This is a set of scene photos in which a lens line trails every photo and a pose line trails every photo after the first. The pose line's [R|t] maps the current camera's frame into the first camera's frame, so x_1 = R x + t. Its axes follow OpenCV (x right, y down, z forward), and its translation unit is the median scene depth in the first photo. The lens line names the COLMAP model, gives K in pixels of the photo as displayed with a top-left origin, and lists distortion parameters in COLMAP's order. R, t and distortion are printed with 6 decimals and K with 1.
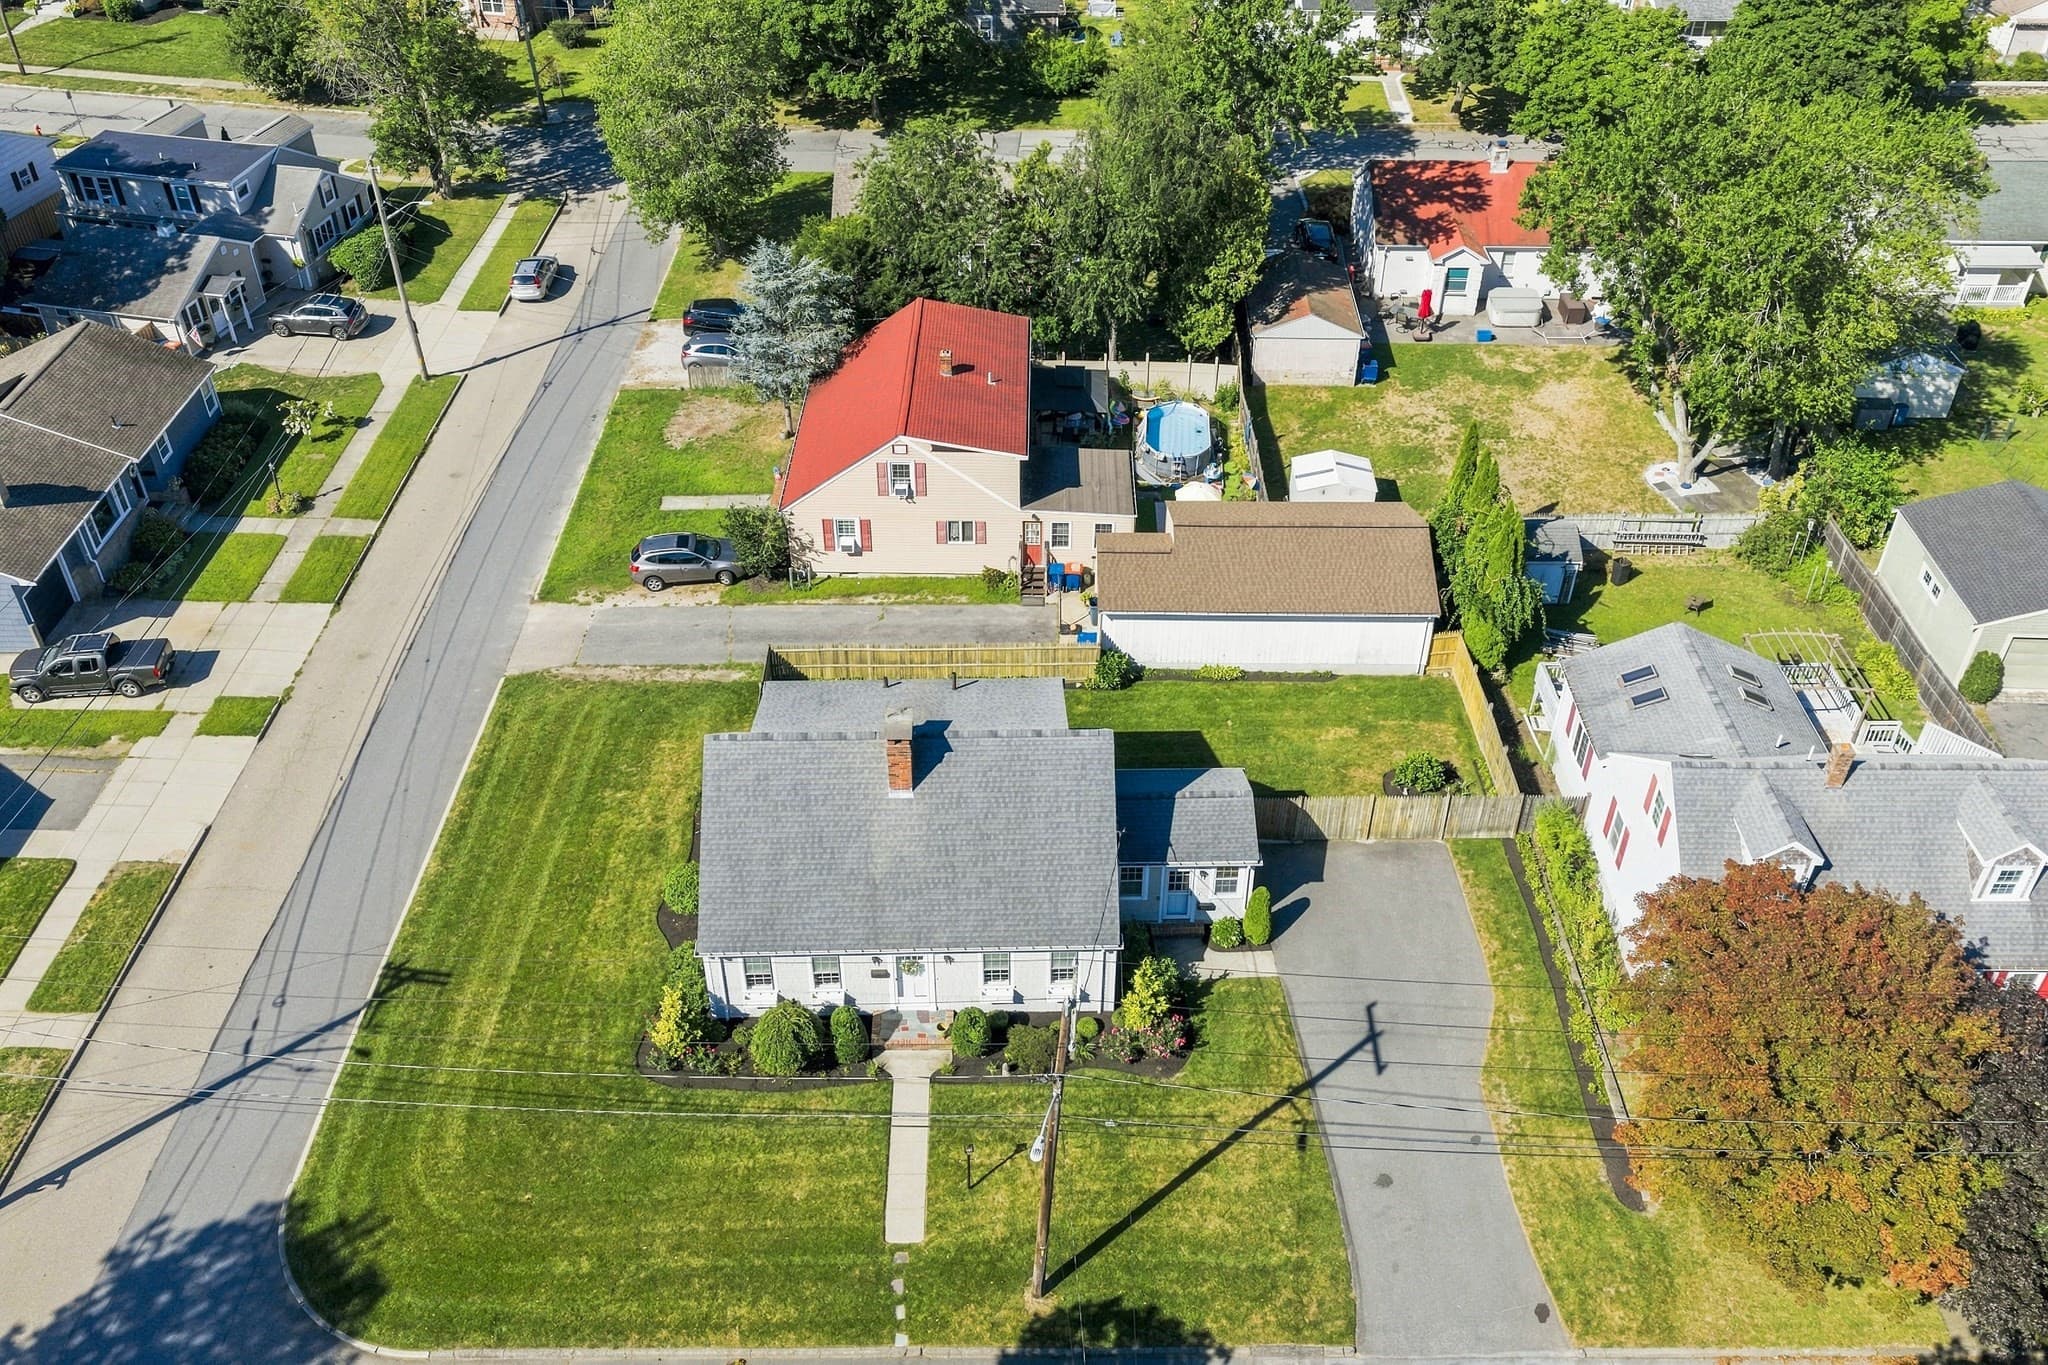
lens RADIAL K [[1695.9, 0, 1025.3], [0, 1695.9, 699.6], [0, 0, 1]] dist [0.008298, -0.019018]
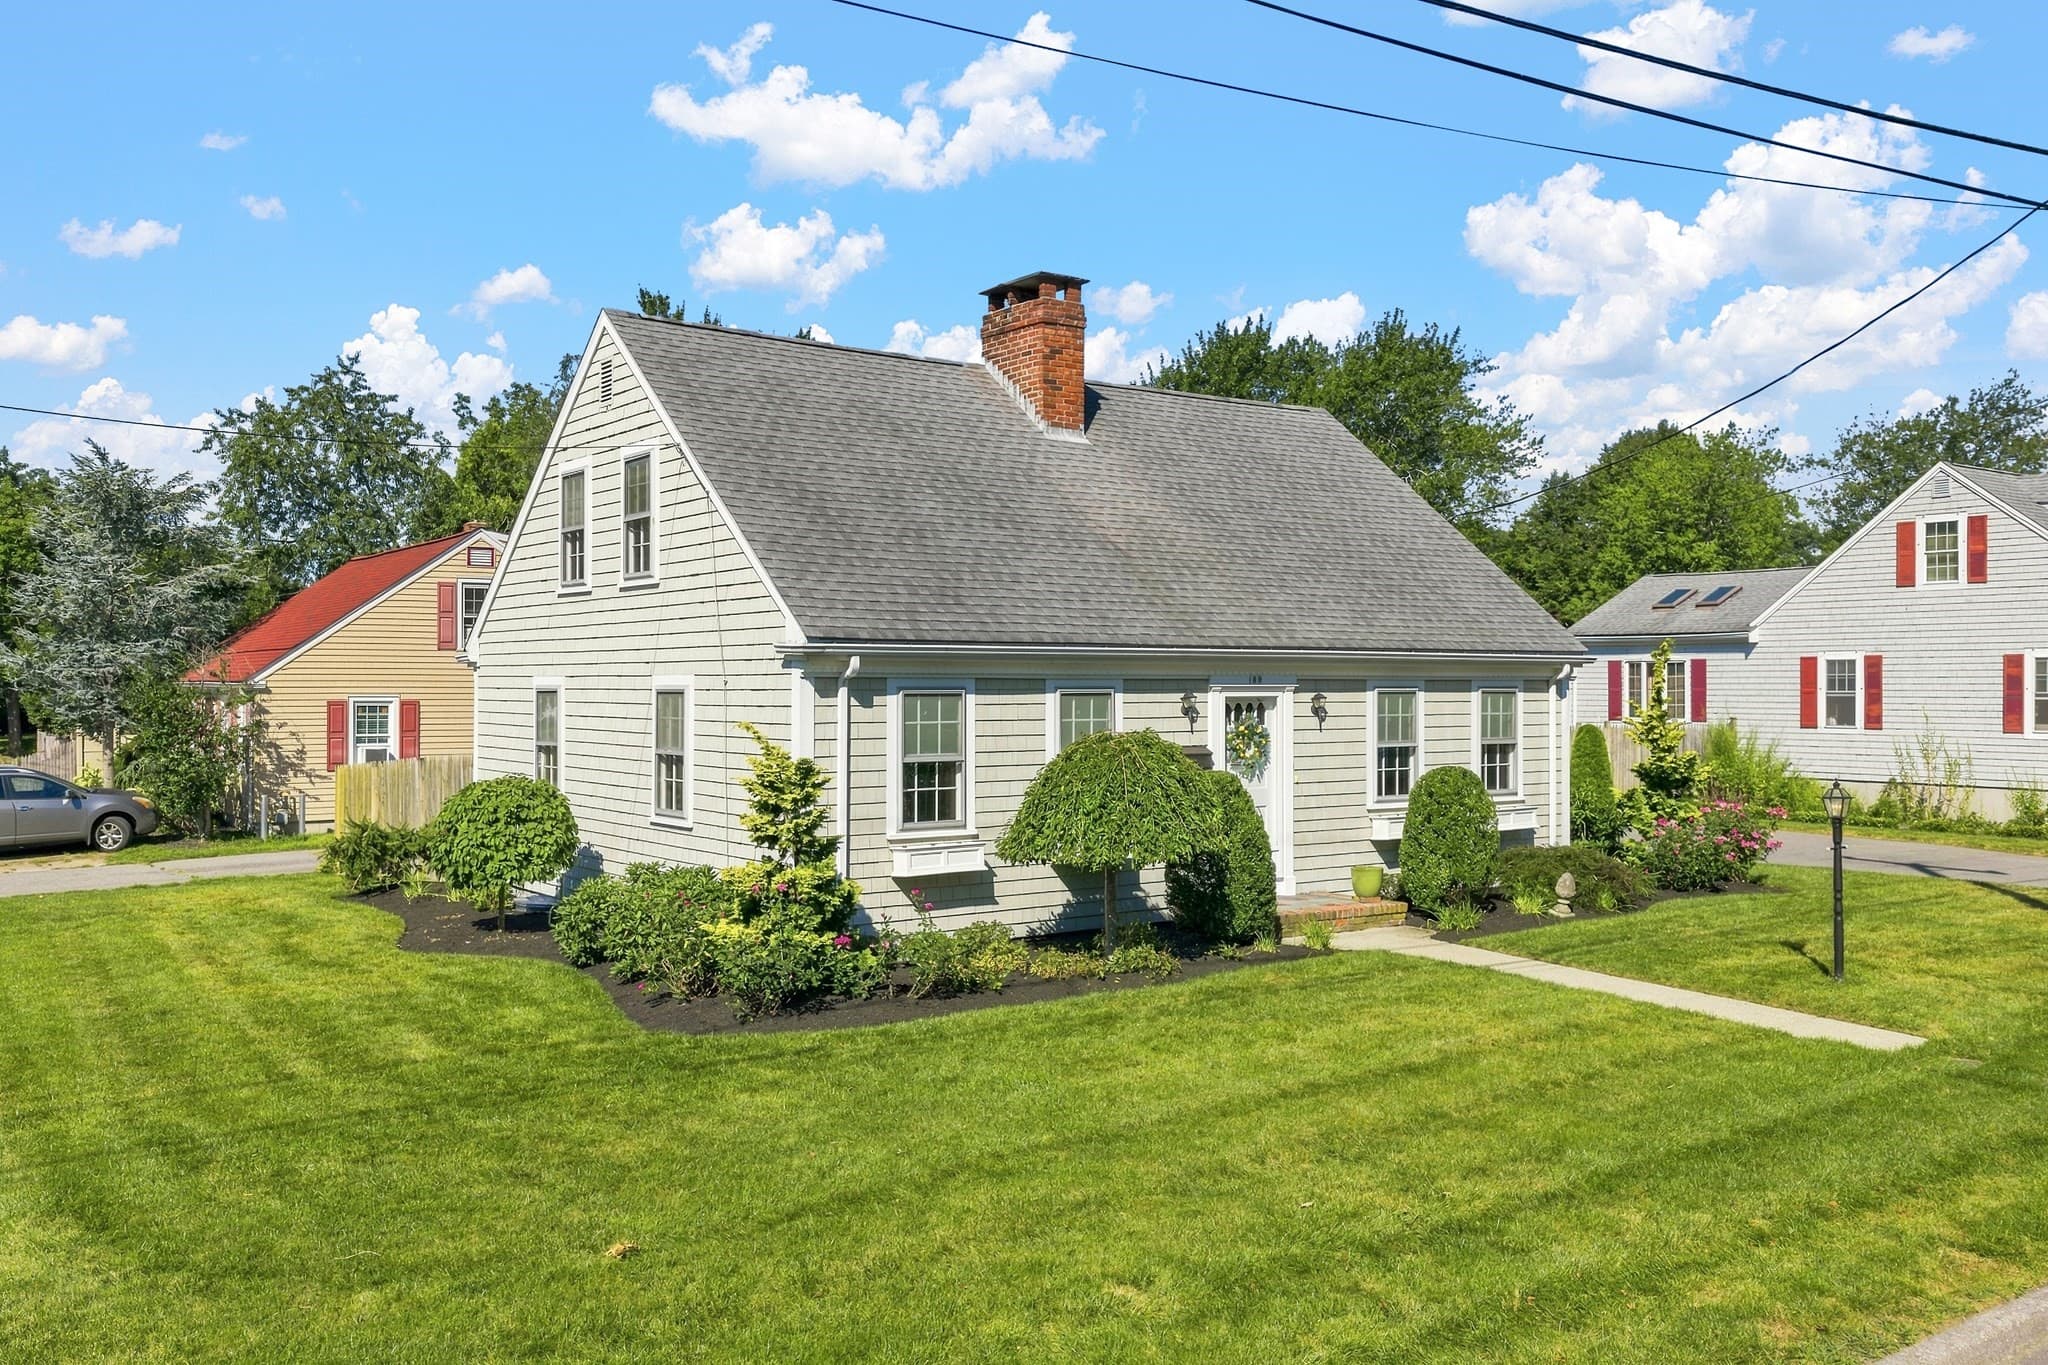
lens RADIAL K [[1707.3, 0, 1038.3], [0, 1707.3, 681.3], [0, 0, 1]] dist [0.007746, -0.008420]
pose [[0.810206, -0.003403, 0.586135, -0.255473], [0.363926, 0.786812, -0.498482, 0.239136], [-0.459482, 0.617183, 0.638719, 0.556689]]
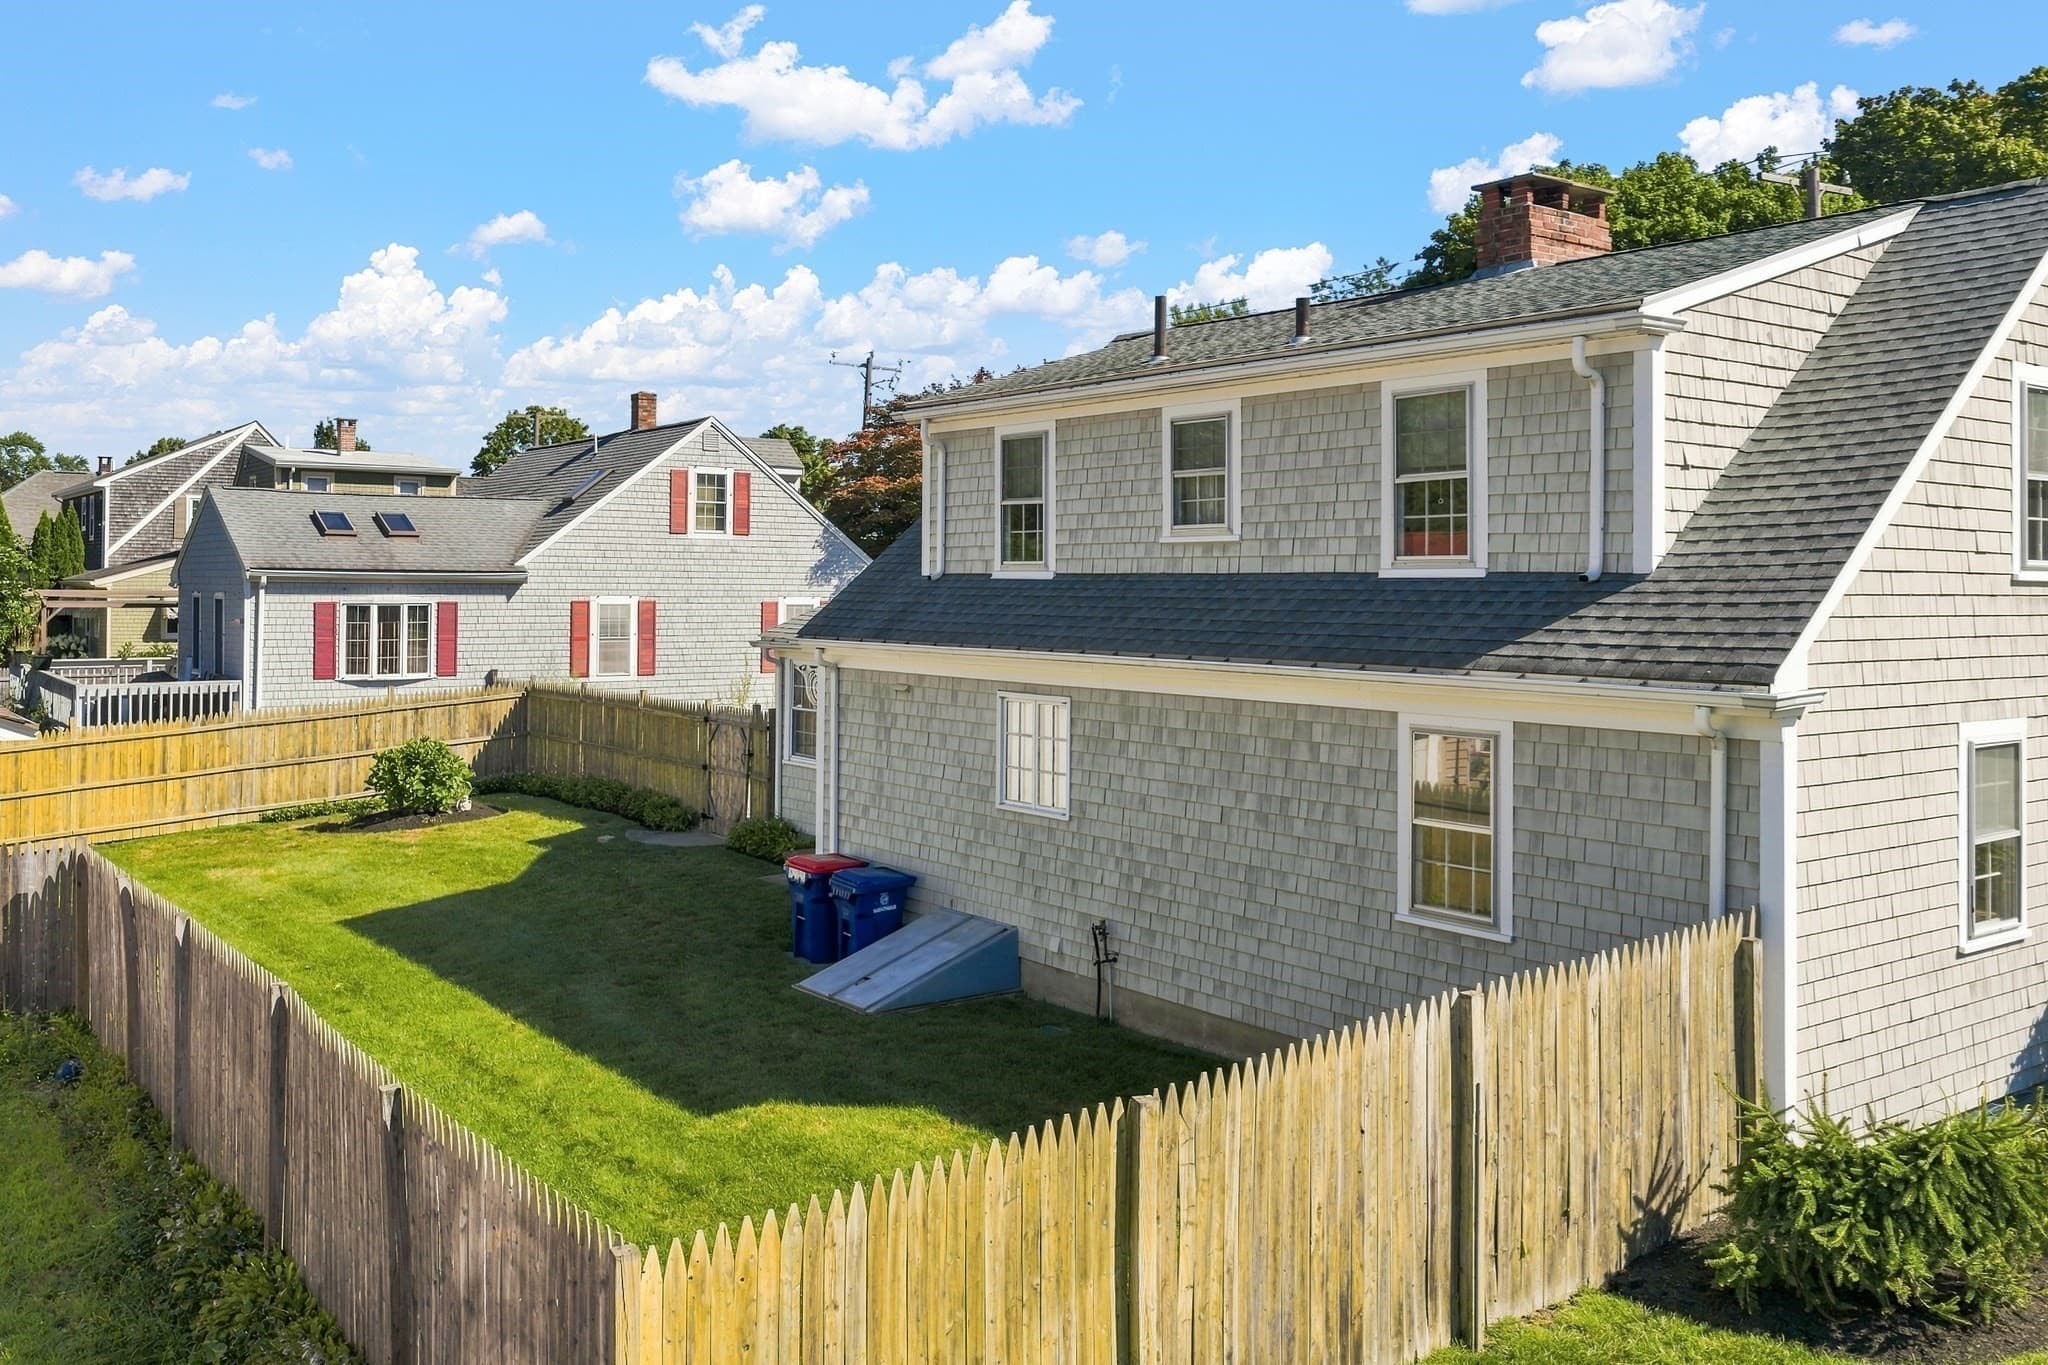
lens RADIAL K [[1724.4, 0, 1023.7], [0, 1724.4, 558.1], [0, 0, 1]] dist [0.017333, -0.042461]
pose [[-0.590822, 0.003076, 0.806796, -0.229876], [0.488751, 0.796985, 0.354877, -0.085216], [-0.641912, 0.603991, -0.472380, 0.946814]]
